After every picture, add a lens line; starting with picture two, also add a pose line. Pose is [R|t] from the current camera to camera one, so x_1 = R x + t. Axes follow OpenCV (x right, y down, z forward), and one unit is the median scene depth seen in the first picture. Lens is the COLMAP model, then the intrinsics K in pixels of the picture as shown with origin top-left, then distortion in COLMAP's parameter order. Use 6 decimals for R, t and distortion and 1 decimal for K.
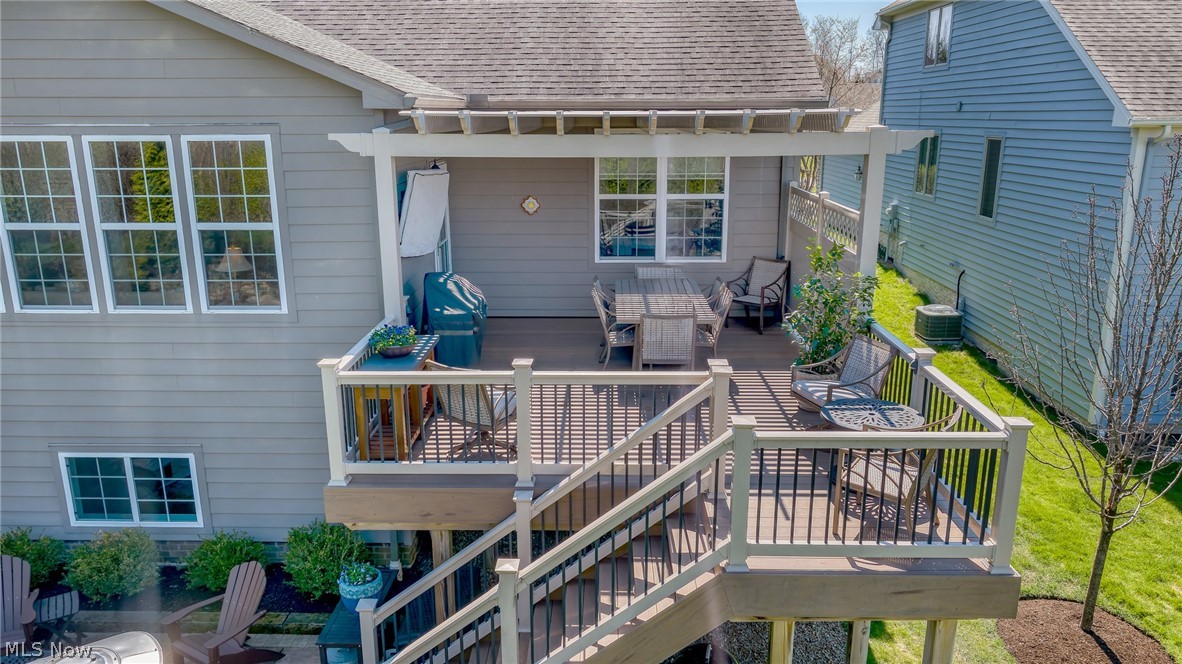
lens RADIAL K [[826.3, 0, 591.0], [0, 826.3, 332.0], [0, 0, 1]] dist [0.000744, -0.004211]
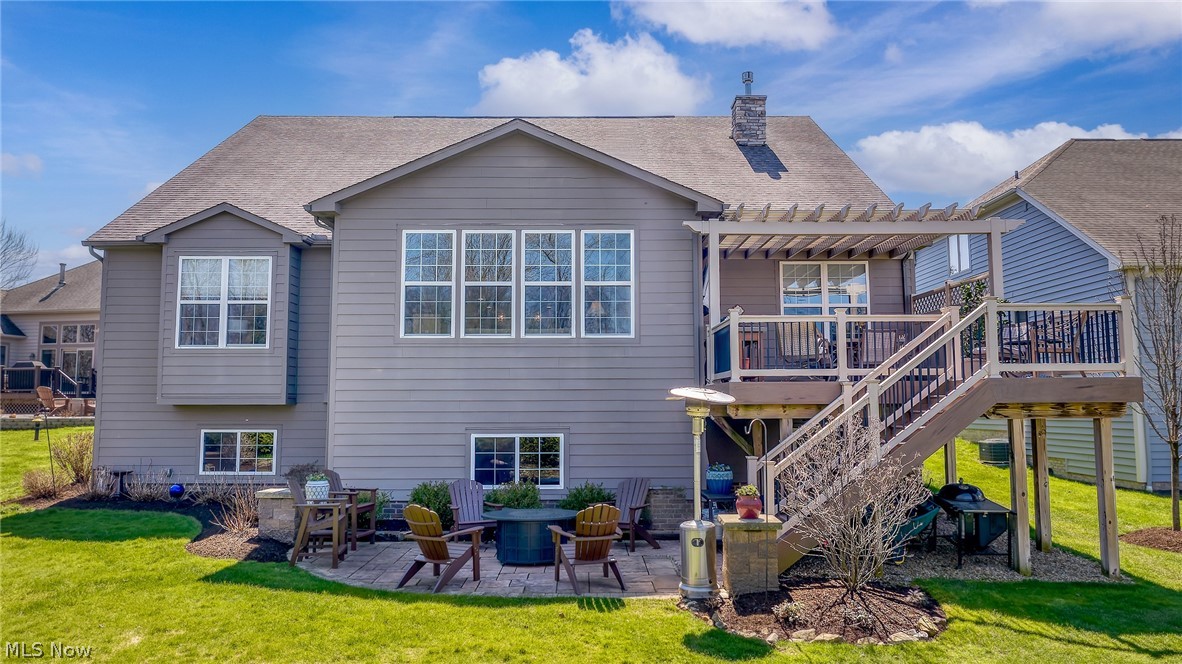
lens RADIAL K [[832.1, 0, 591.0], [0, 832.1, 332.0], [0, 0, 1]] dist [-0.000665, -0.004363]
pose [[0.999596, 0.002098, 0.028355, -0.474924], [0.007716, 0.939826, -0.341567, 0.489757], [-0.027365, 0.341648, 0.939429, -0.479380]]
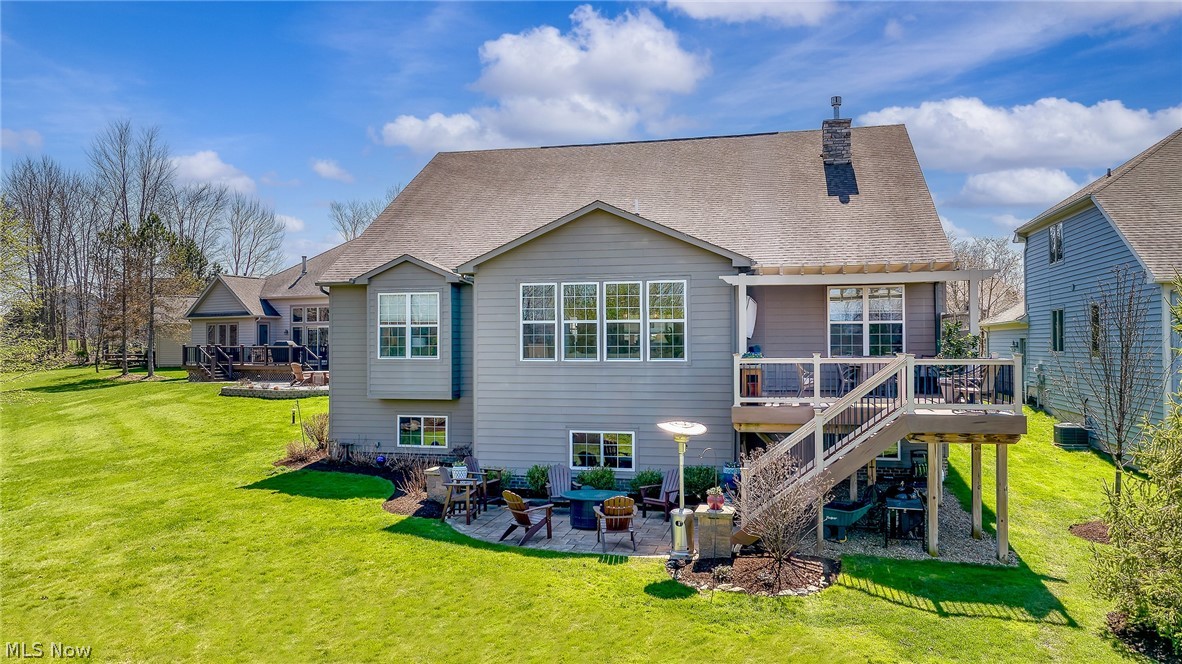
lens RADIAL K [[826.3, 0, 591.0], [0, 826.3, 332.0], [0, 0, 1]] dist [0.000744, -0.004211]
pose [[0.978359, -0.004761, -0.206858, -0.161313], [-0.051257, 0.962998, -0.264591, 0.458586], [0.200463, 0.269468, 0.941914, -1.024278]]
